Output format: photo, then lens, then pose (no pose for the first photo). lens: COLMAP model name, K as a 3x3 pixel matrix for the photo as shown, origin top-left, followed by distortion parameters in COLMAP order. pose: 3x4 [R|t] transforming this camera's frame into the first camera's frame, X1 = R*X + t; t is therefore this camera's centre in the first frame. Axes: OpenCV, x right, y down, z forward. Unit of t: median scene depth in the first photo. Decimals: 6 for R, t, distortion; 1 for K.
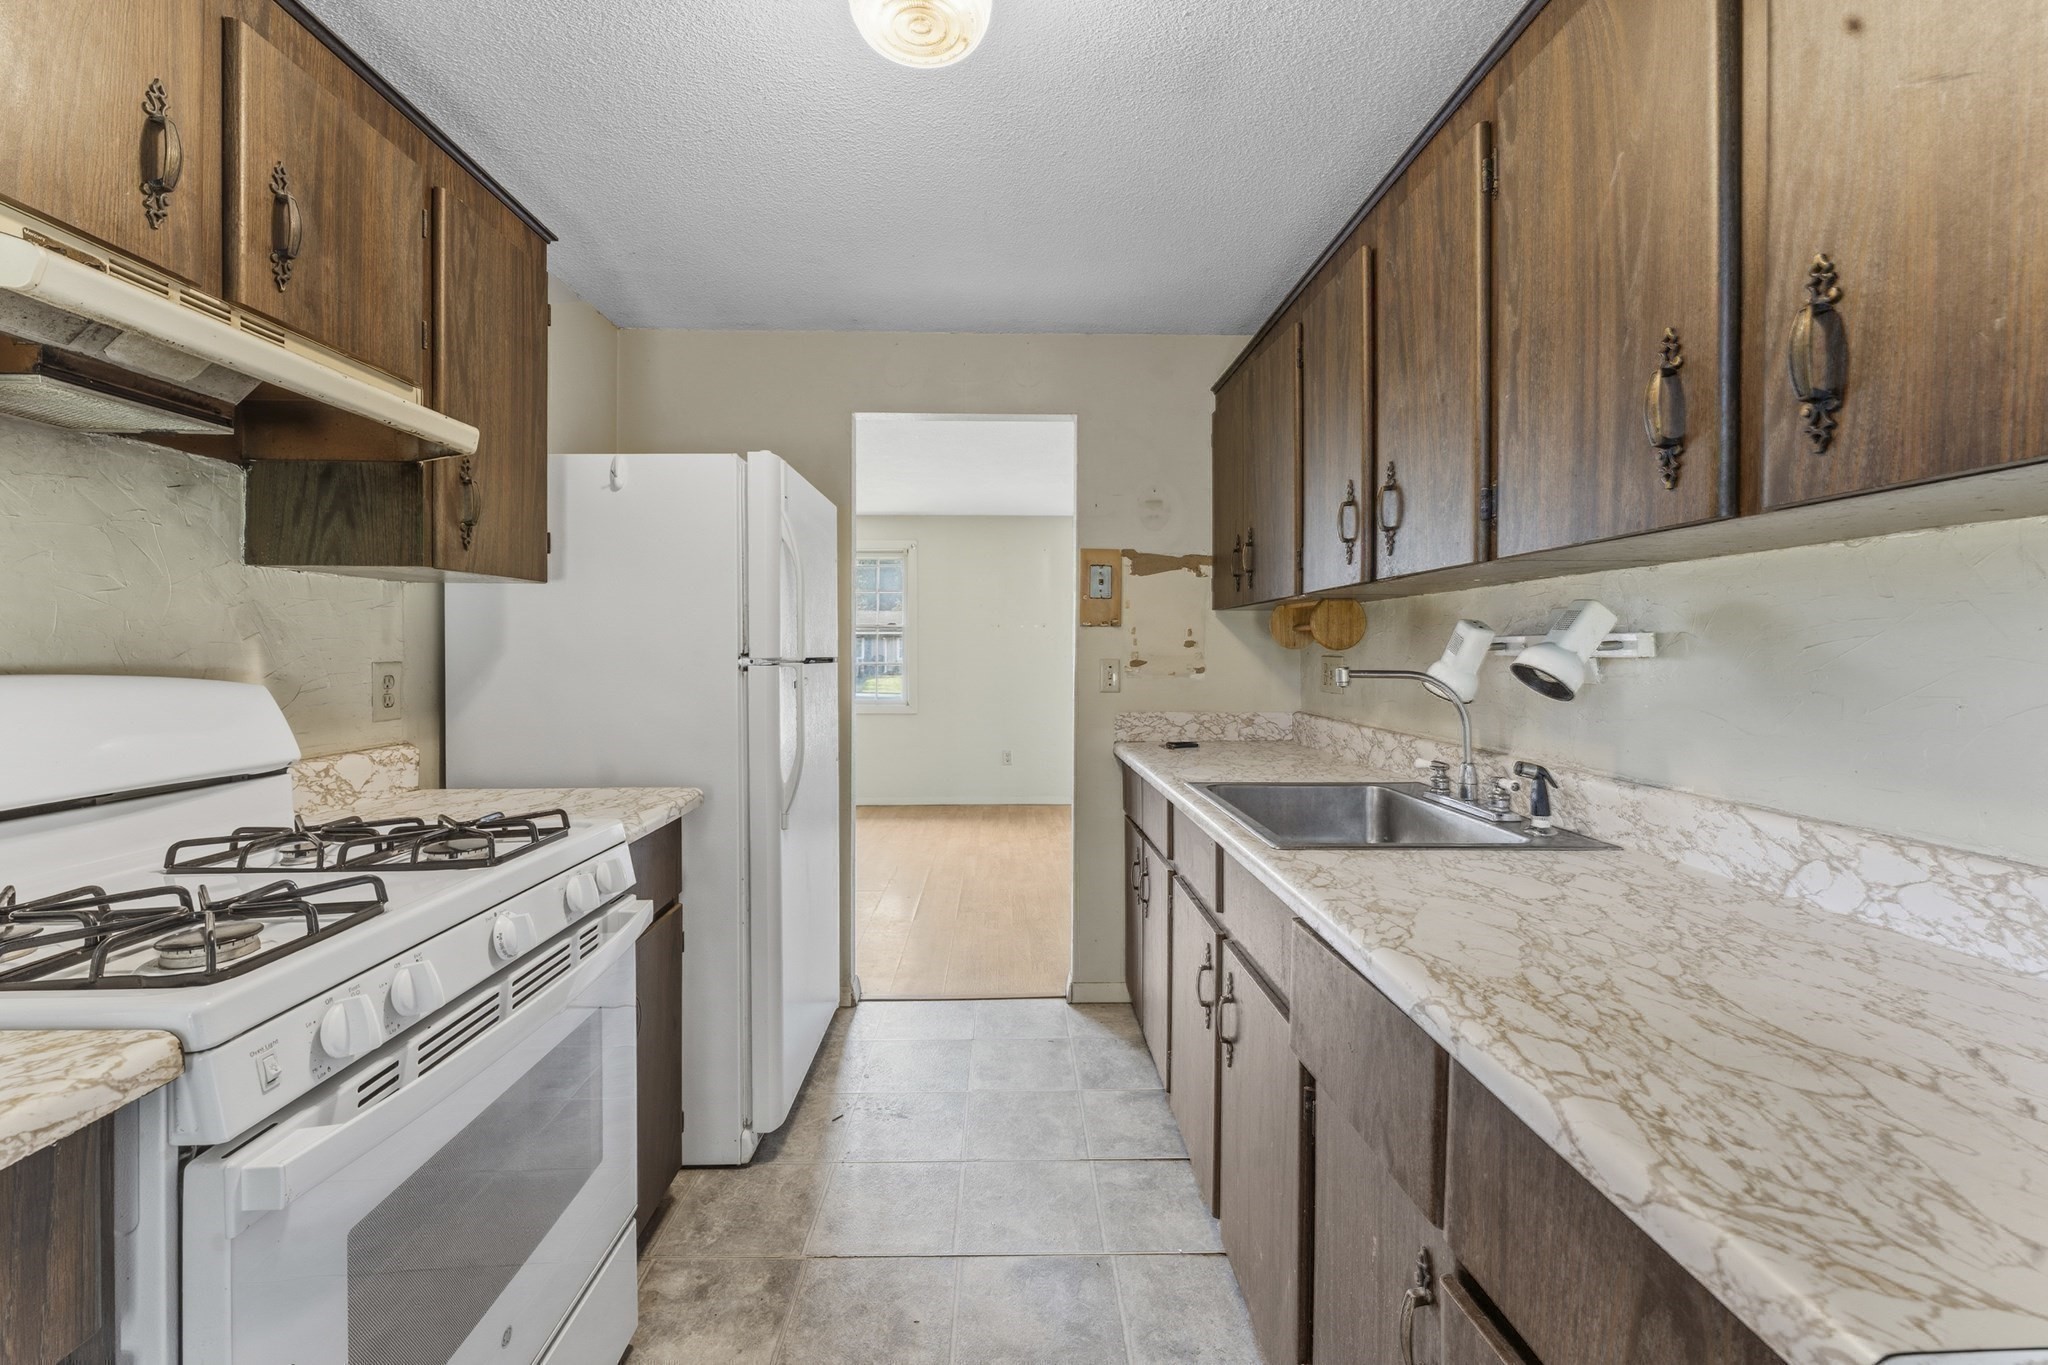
lens RADIAL K [[815.3, 0, 1018.0], [0, 815.3, 654.2], [0, 0, 1]] dist [0.002430, -0.001243]
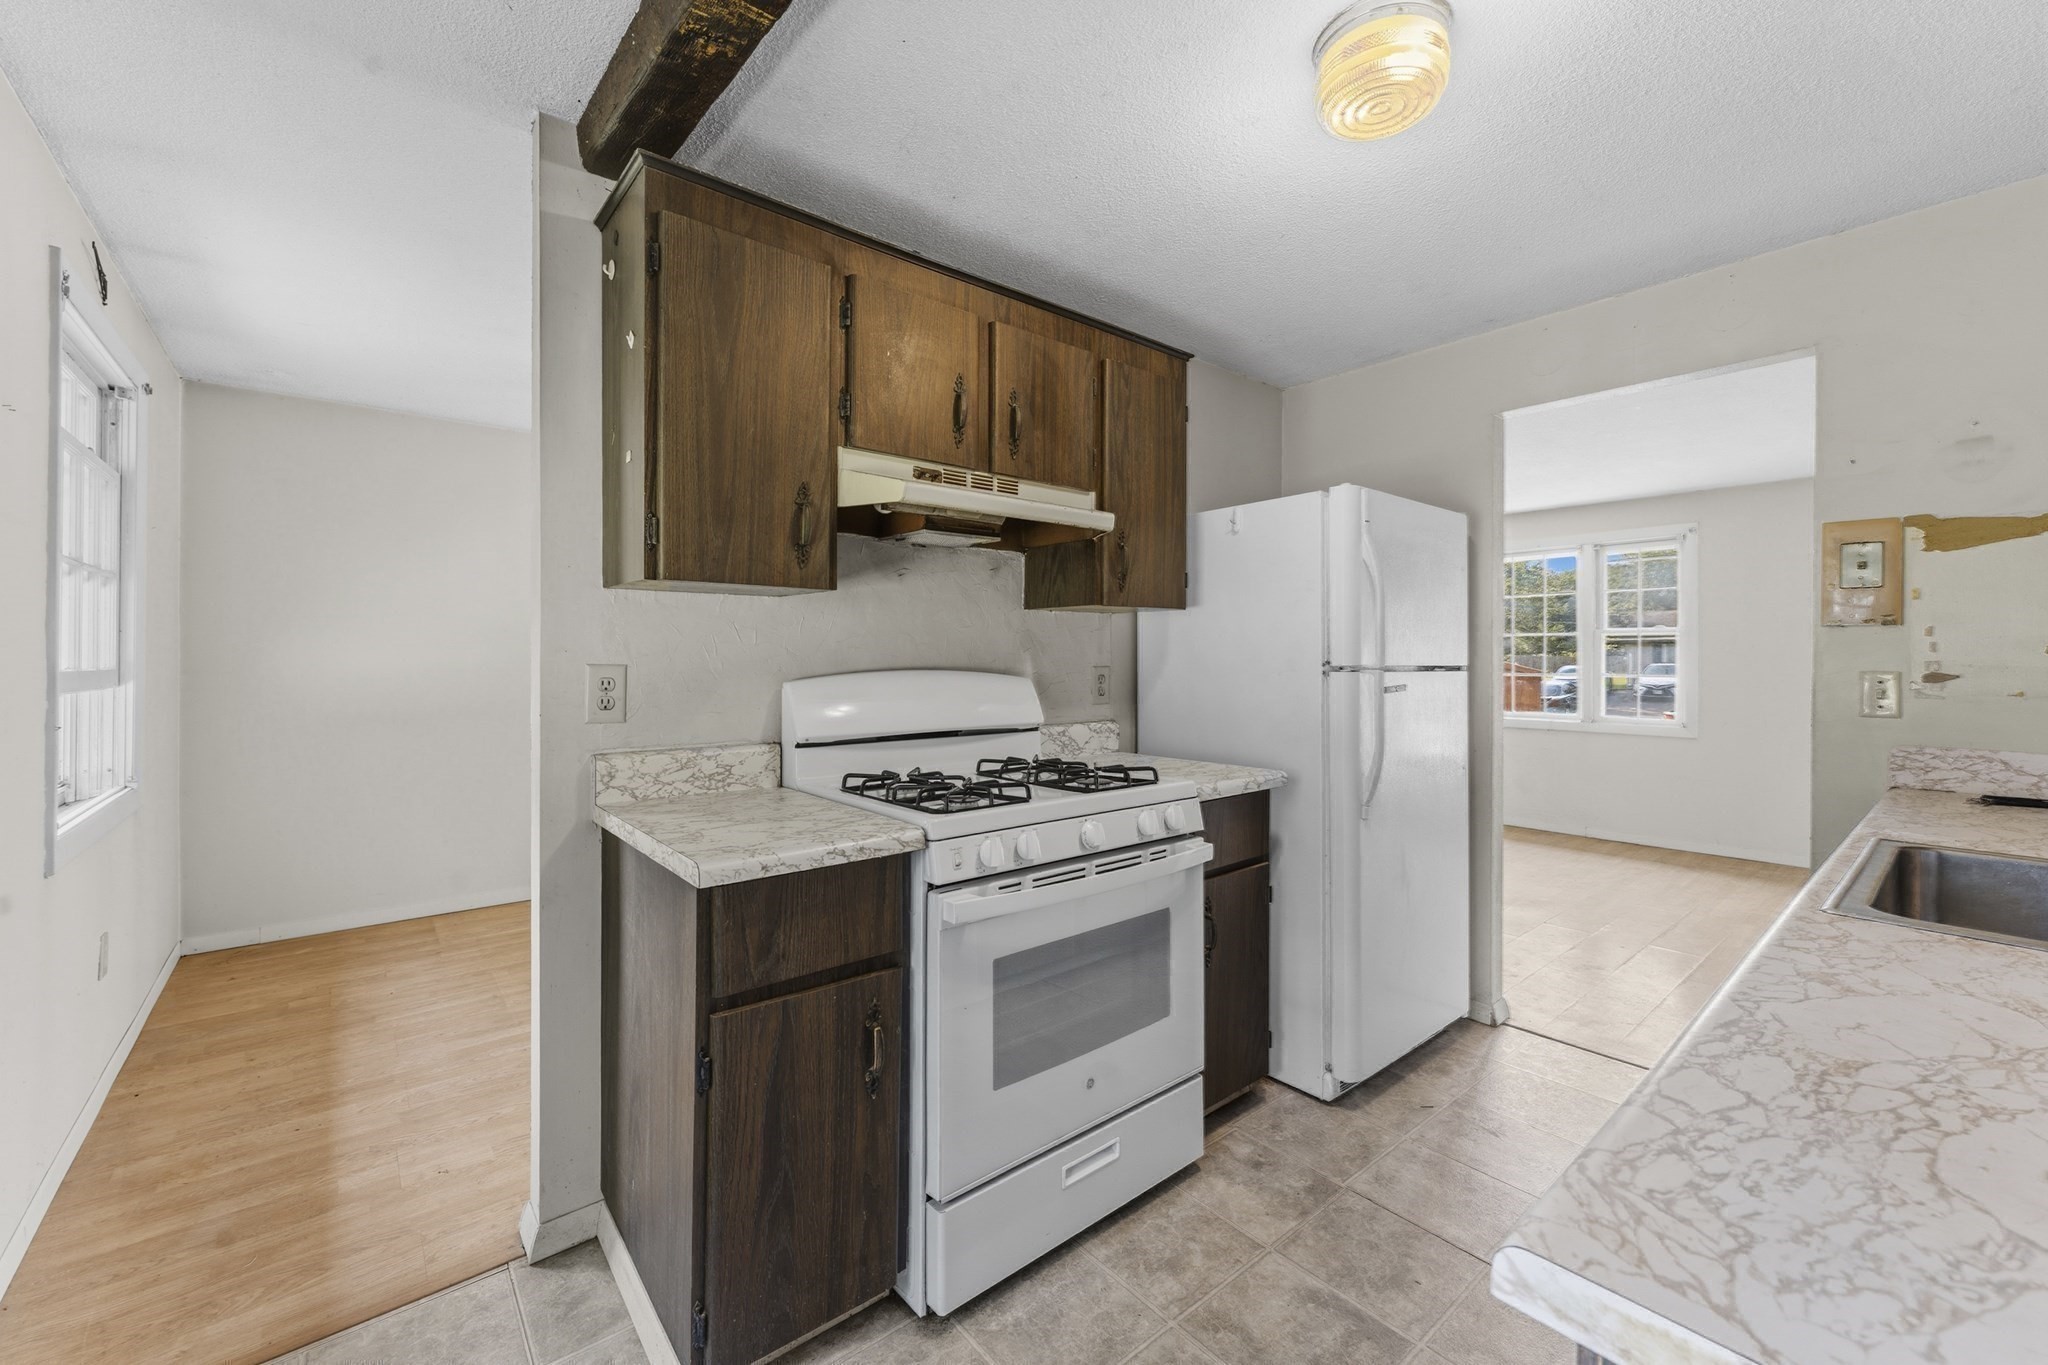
lens RADIAL K [[815.3, 0, 1025.0], [0, 815.3, 664.6], [0, 0, 1]] dist [0.002430, -0.001243]
pose [[0.623732, 0.005158, -0.781621, 0.431353], [-0.004544, 0.999985, 0.002973, 0.002958], [0.781625, 0.001697, 0.623747, -0.085497]]
